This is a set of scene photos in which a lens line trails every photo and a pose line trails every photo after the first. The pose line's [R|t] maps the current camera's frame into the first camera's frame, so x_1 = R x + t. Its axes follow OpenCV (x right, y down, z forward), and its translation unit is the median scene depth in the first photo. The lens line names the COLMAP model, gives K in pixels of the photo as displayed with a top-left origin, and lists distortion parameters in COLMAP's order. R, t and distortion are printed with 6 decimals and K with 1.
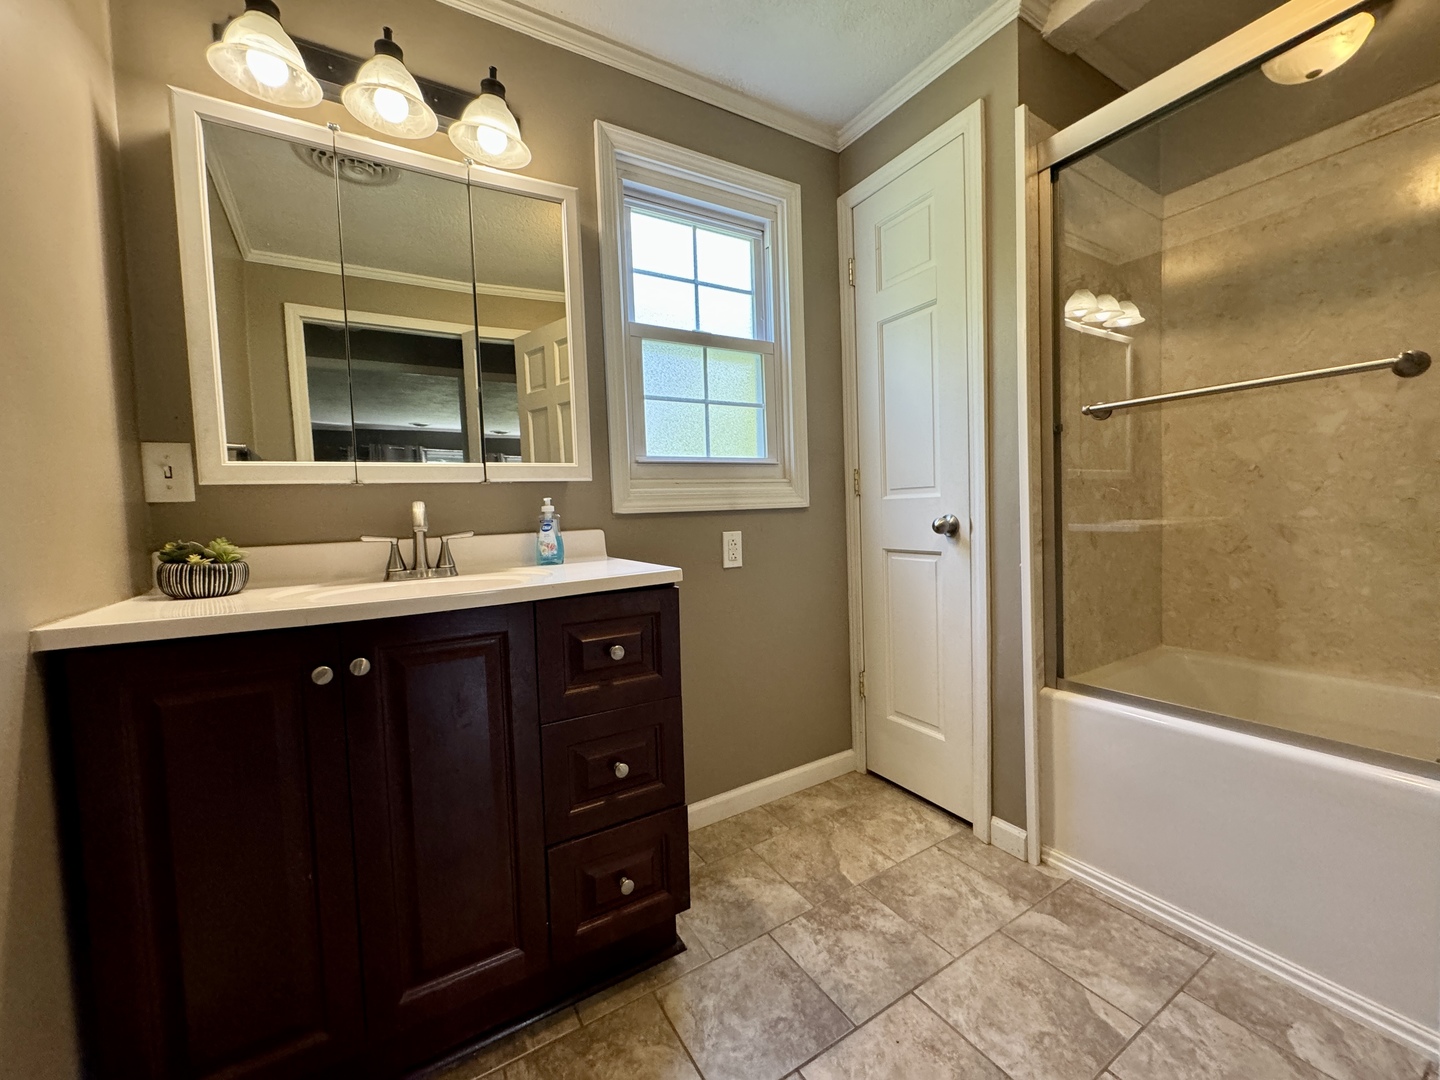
lens RADIAL K [[572.3, 0, 721.1], [0, 572.3, 538.7], [0, 0, 1]] dist [-0.001400, 0.000272]
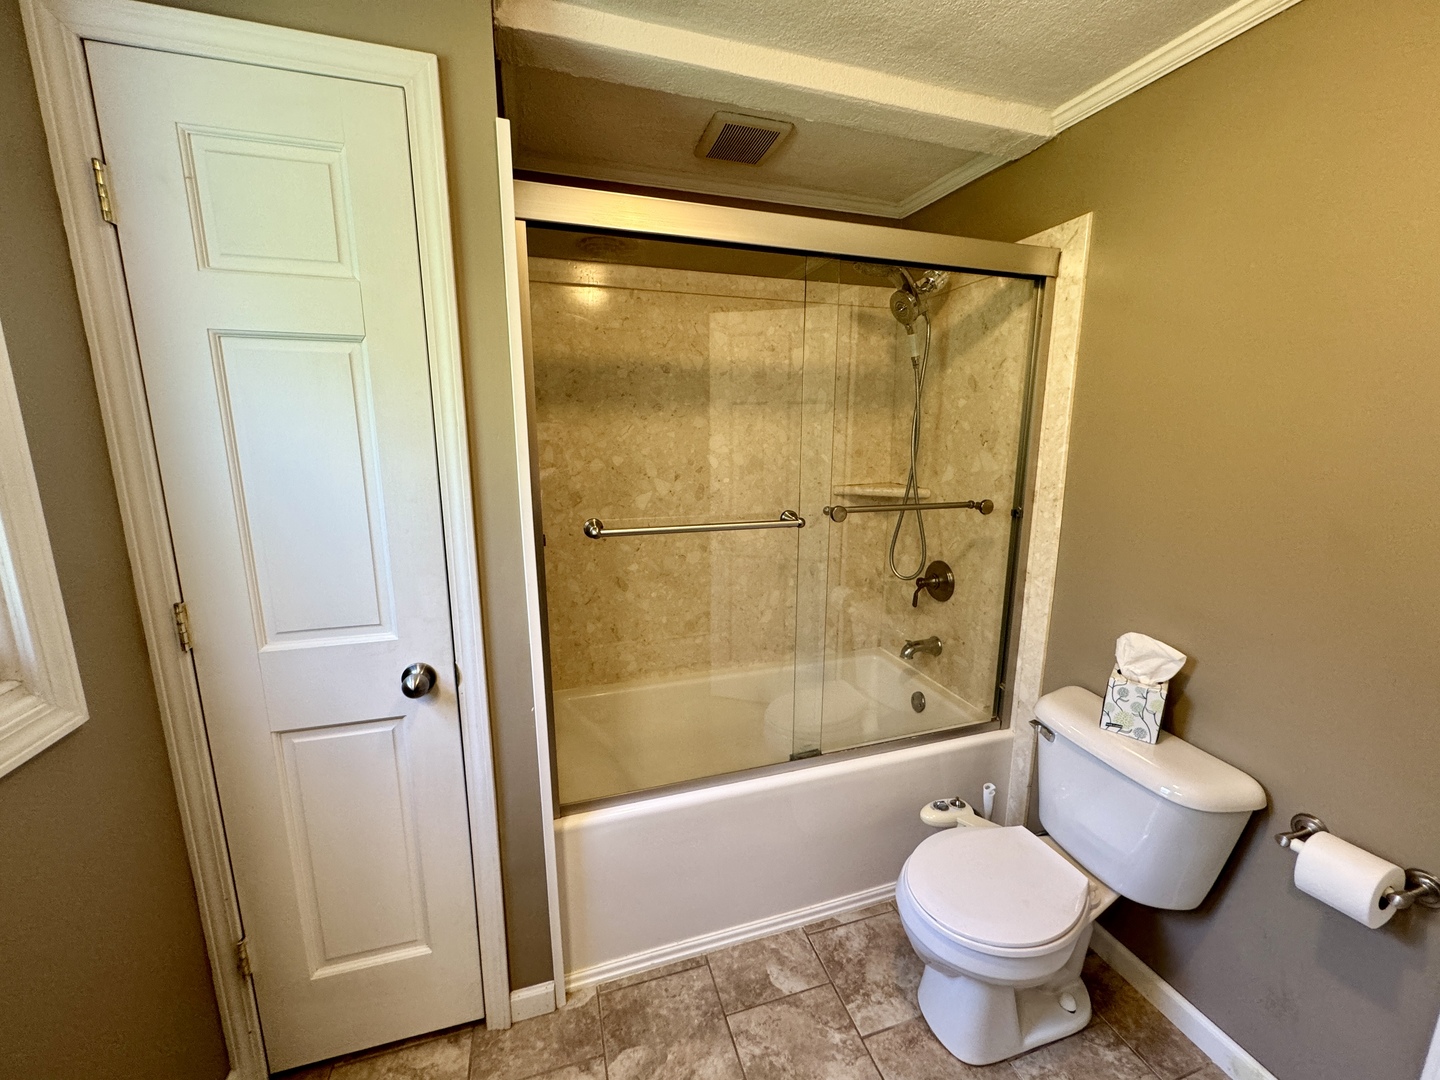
lens RADIAL K [[572.3, 0, 721.1], [0, 572.3, 538.7], [0, 0, 1]] dist [-0.001400, 0.000272]
pose [[0.230940, -0.148202, 0.961615, -0.166379], [0.035423, 0.988957, 0.143908, -0.289542], [-0.972323, 0.000829, 0.233639, 0.500960]]
